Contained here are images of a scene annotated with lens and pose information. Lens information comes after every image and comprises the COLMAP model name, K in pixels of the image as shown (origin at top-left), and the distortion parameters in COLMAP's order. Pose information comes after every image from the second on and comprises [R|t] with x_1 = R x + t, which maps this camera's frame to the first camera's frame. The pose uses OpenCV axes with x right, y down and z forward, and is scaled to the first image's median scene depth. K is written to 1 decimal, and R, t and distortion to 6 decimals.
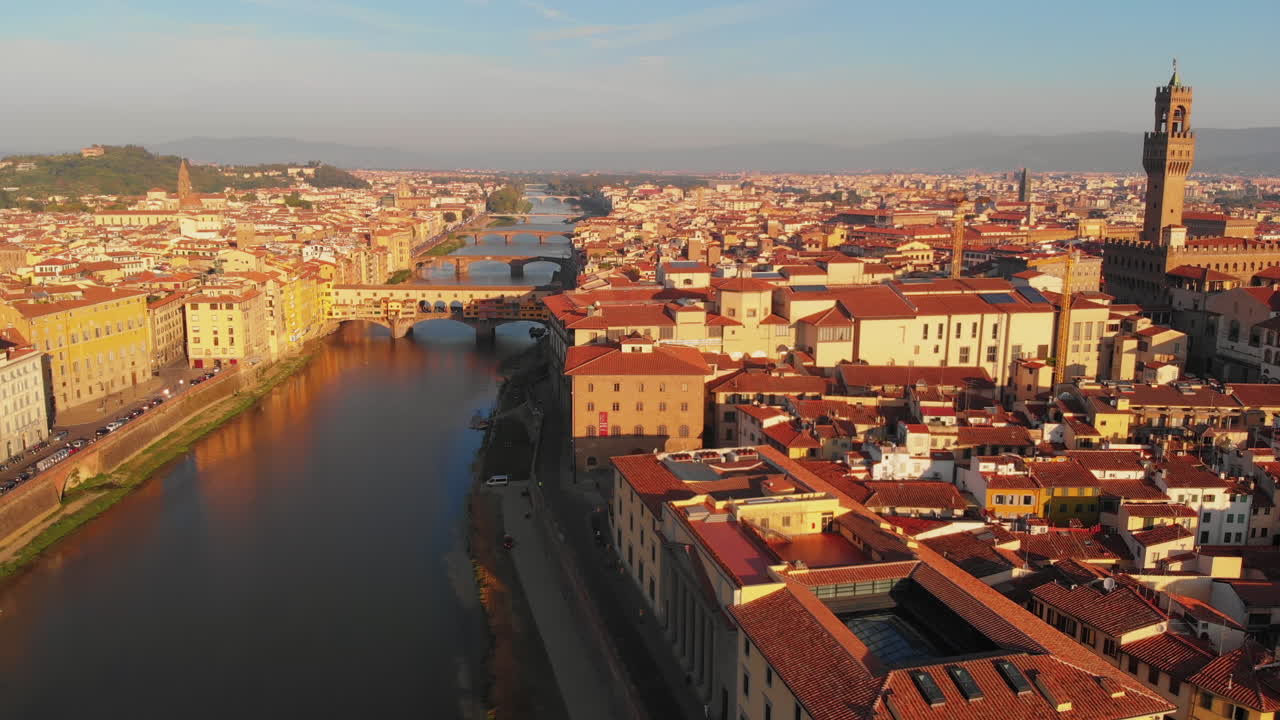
lens RADIAL K [[983.3, 0, 640.0], [0, 983.3, 360.0], [0, 0, 1]] dist [0.163420, -0.381771]
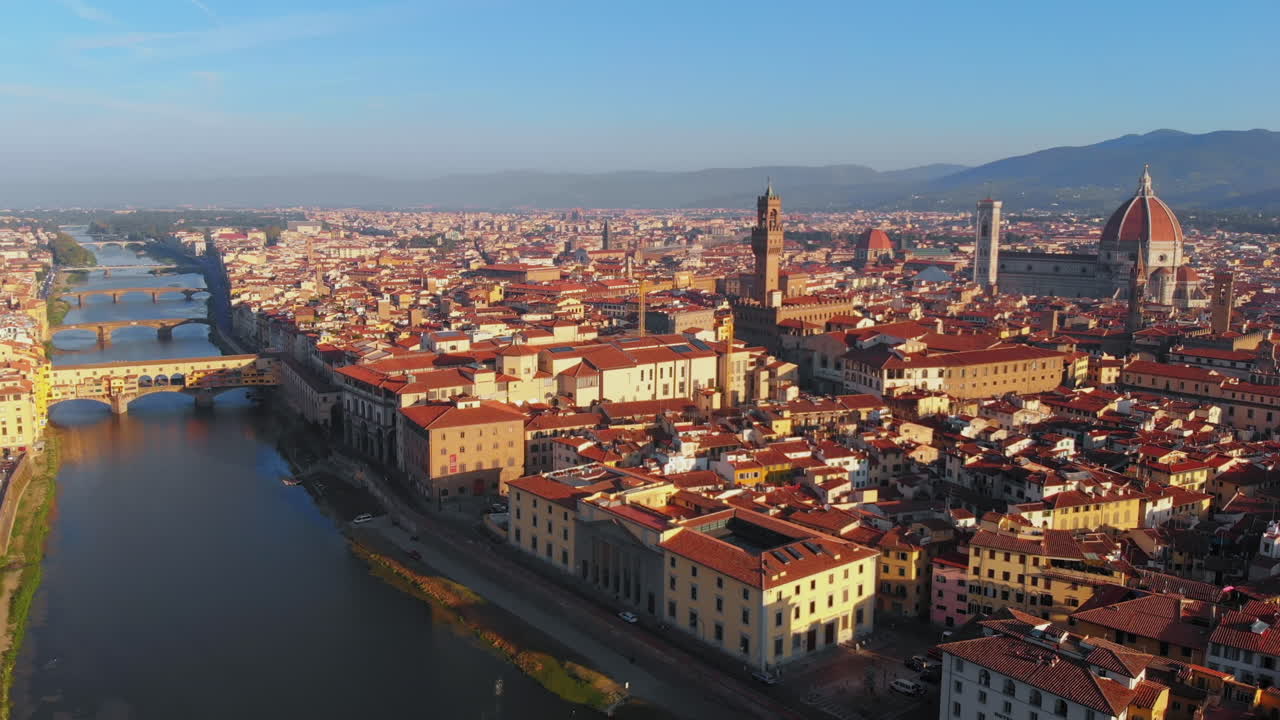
lens RADIAL K [[992.6, 0, 640.0], [0, 992.6, 360.0], [0, 0, 1]] dist [0.192141, -0.431035]
pose [[0.909319, -0.066057, 0.410822, -0.298126], [0.080285, 0.996619, -0.017455, -0.025820], [-0.408280, 0.048855, 0.911548, -0.299096]]
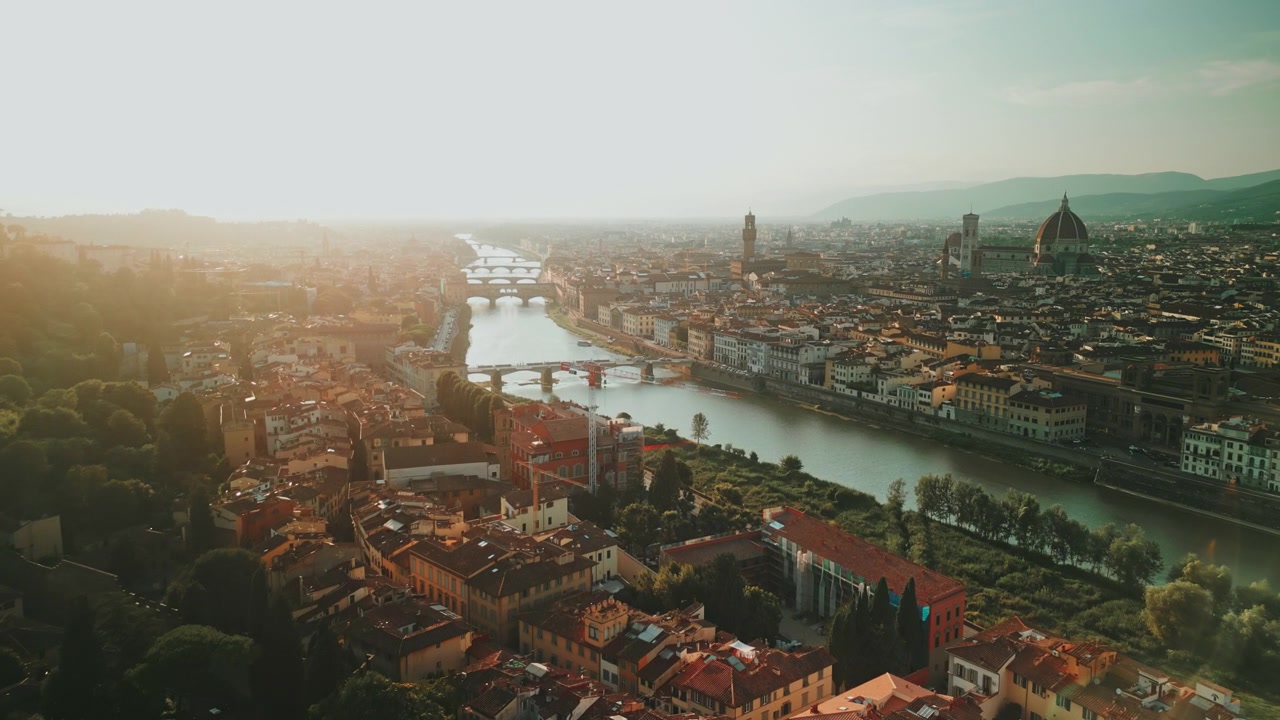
lens RADIAL K [[928.3, 0, 640.0], [0, 928.3, 360.0], [0, 0, 1]] dist [0.045467, -0.043008]
pose [[0.993548, -0.025725, 0.110454, -0.220850], [0.029836, 0.998916, -0.035730, 0.365729], [-0.109415, 0.038795, 0.993239, -2.390937]]
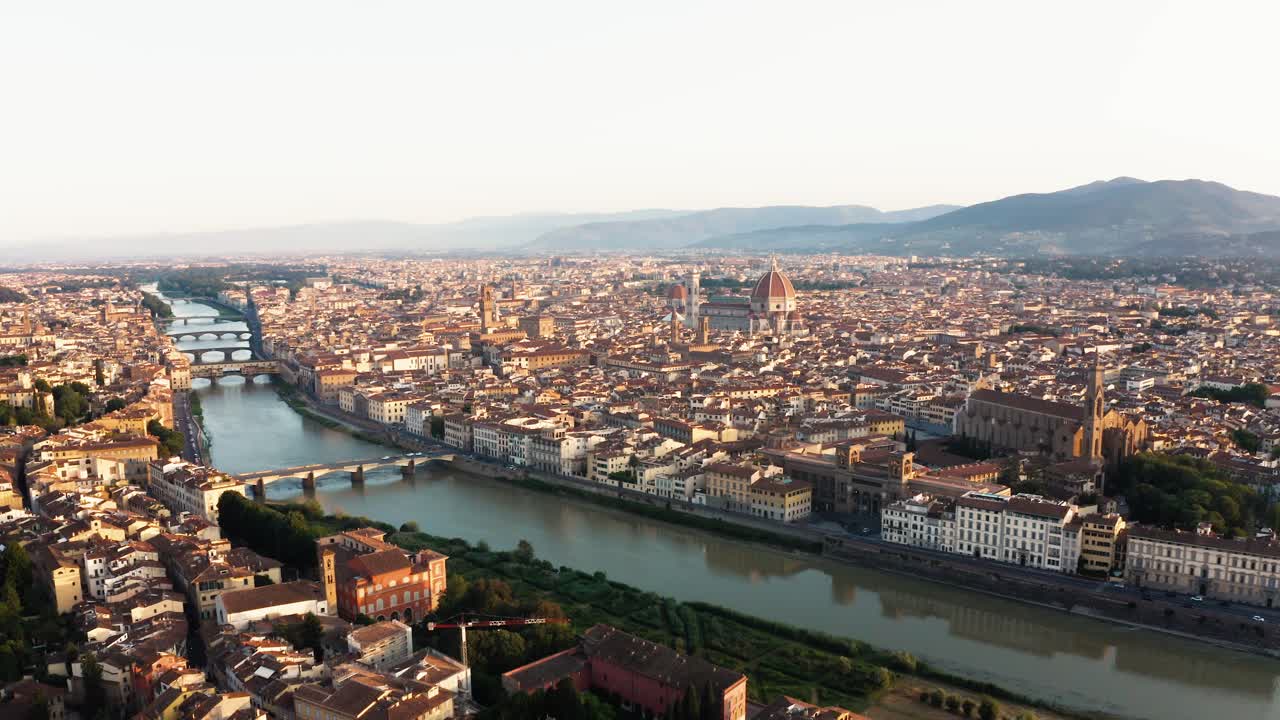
lens RADIAL K [[1011.6, 0, 640.0], [0, 1011.6, 360.0], [0, 0, 1]] dist [-0.184848, 0.001650]
pose [[0.917243, -0.060795, 0.393662, -0.379636], [0.090361, 0.994277, -0.056993, 0.243870], [-0.387944, 0.087848, 0.917487, -2.619931]]
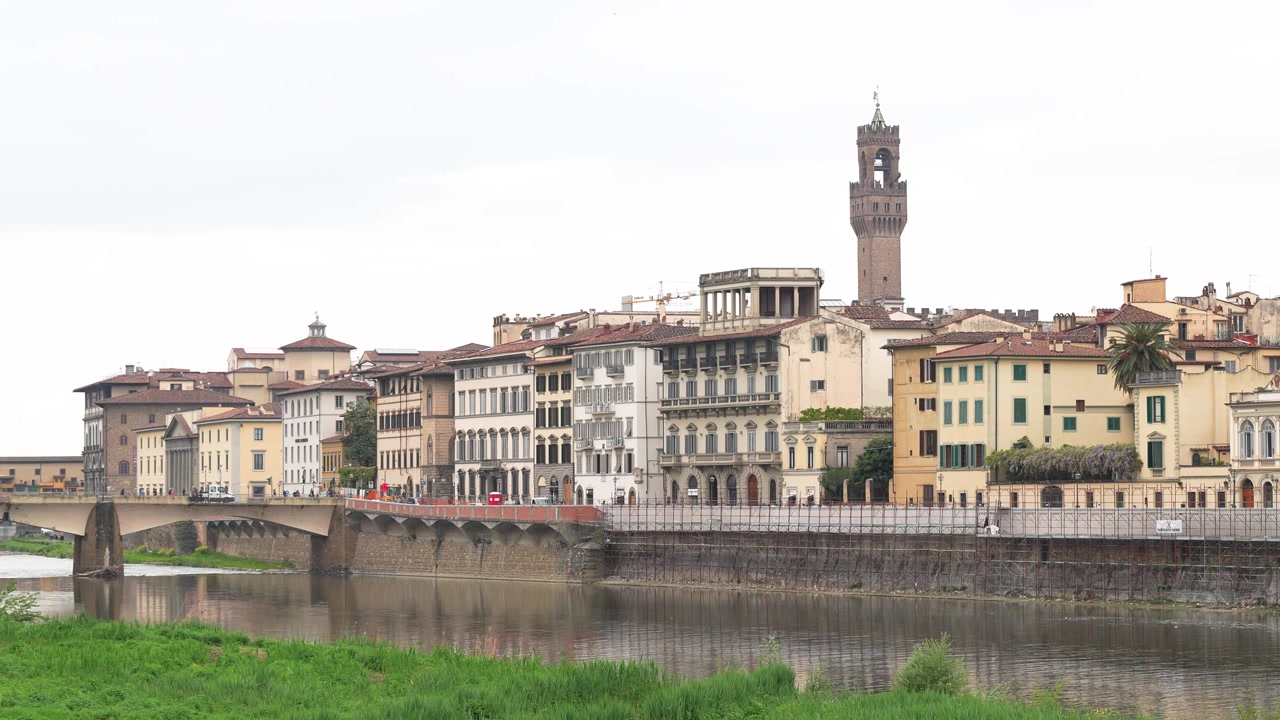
lens RADIAL K [[3262.9, 0, 640.0], [0, 3262.9, 360.0], [0, 0, 1]] dist [0.057129, -0.004301]
pose [[0.997650, -0.009103, 0.067913, 0.190211], [0.024896, 0.971557, -0.235493, 0.595213], [-0.063838, 0.236630, 0.969500, -1.715515]]
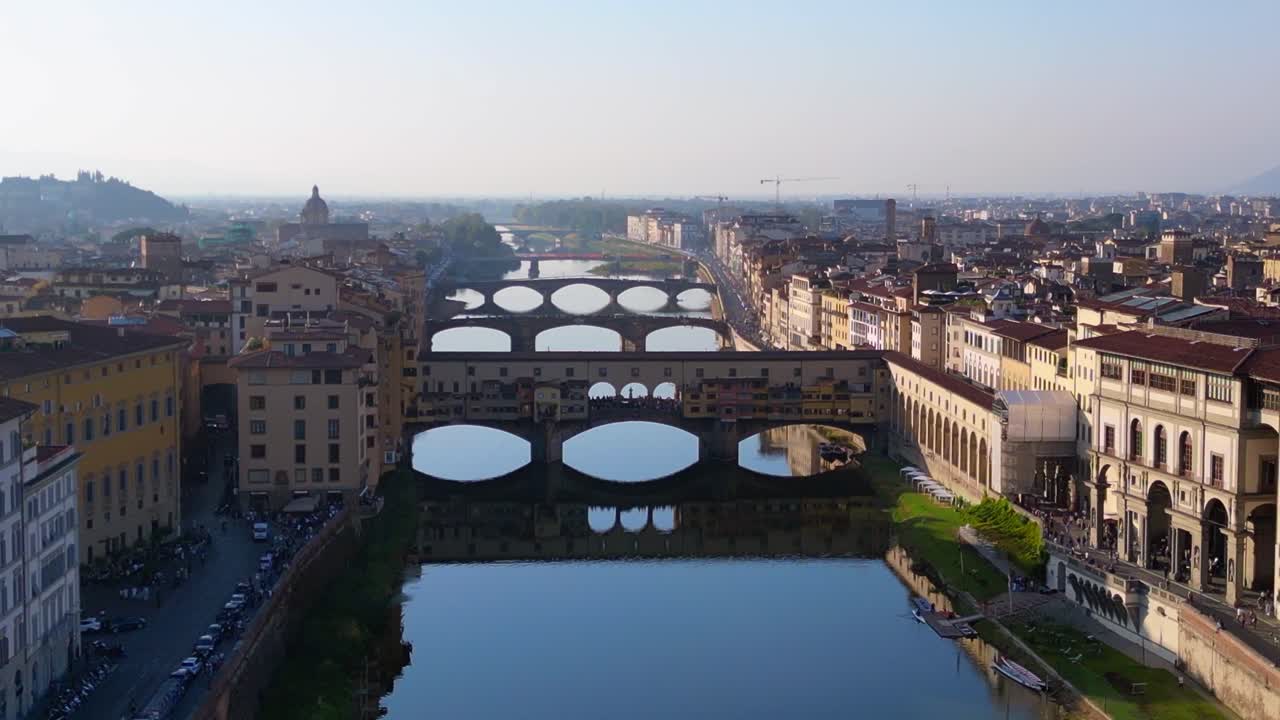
lens RADIAL K [[1875.8, 0, 640.0], [0, 1875.8, 360.0], [0, 0, 1]] dist [0.177007, -0.500959]
pose [[0.999925, -0.007362, 0.009801, -0.342828], [0.008337, 0.994597, -0.103477, 0.035808], [-0.008986, 0.103551, 0.994584, 0.173163]]
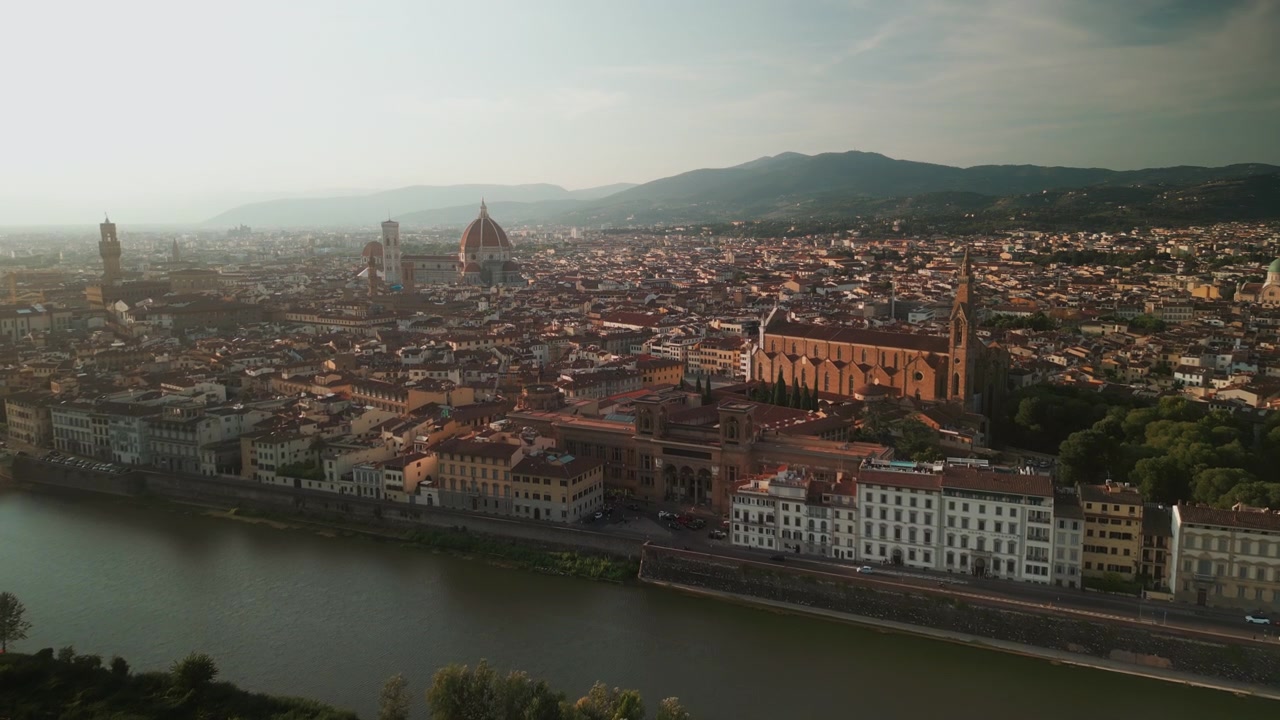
lens RADIAL K [[928.3, 0, 640.0], [0, 928.3, 360.0], [0, 0, 1]] dist [0.045467, -0.043008]
pose [[0.747912, -0.114501, 0.653848, -0.053214], [0.142153, 0.989787, 0.010727, 0.267835], [-0.648398, 0.084924, 0.756550, -1.891144]]
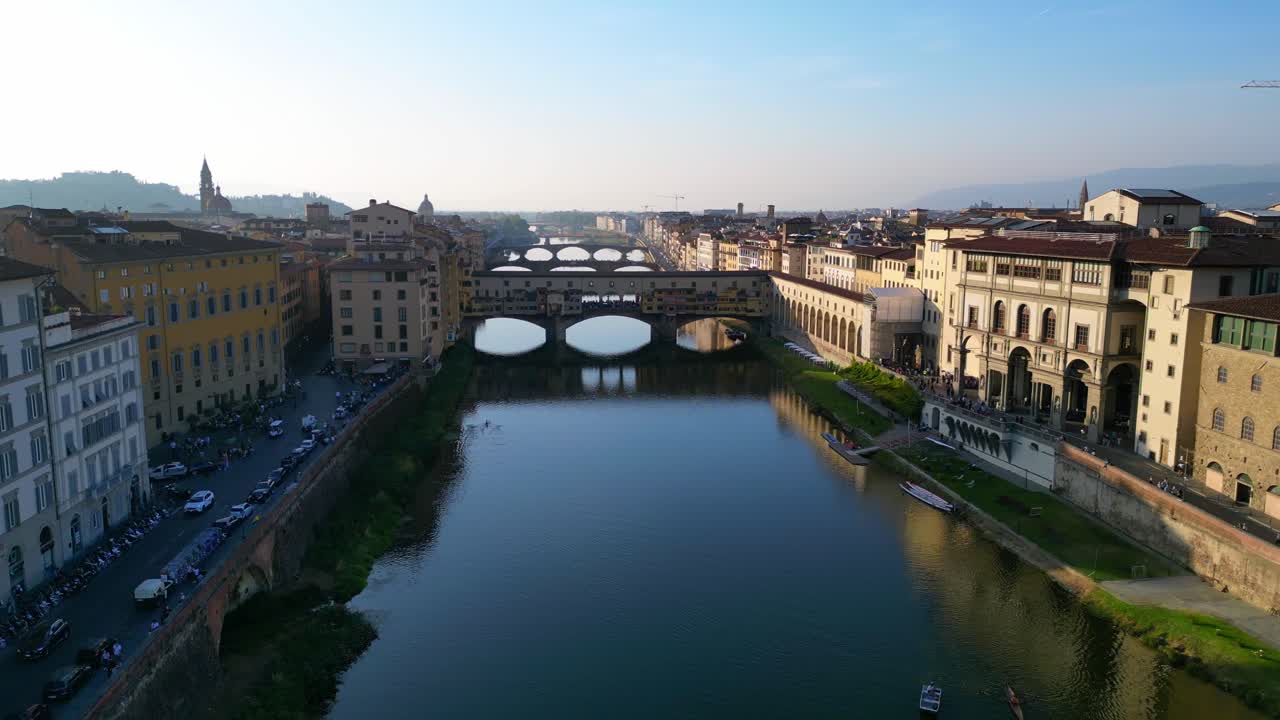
lens RADIAL K [[928.3, 0, 640.0], [0, 928.3, 360.0], [0, 0, 1]] dist [0.045467, -0.043008]
pose [[0.998621, -0.012245, 0.051049, -0.356801], [0.014084, 0.999259, -0.035820, 0.027753], [-0.050573, 0.036489, 0.998054, 0.497588]]
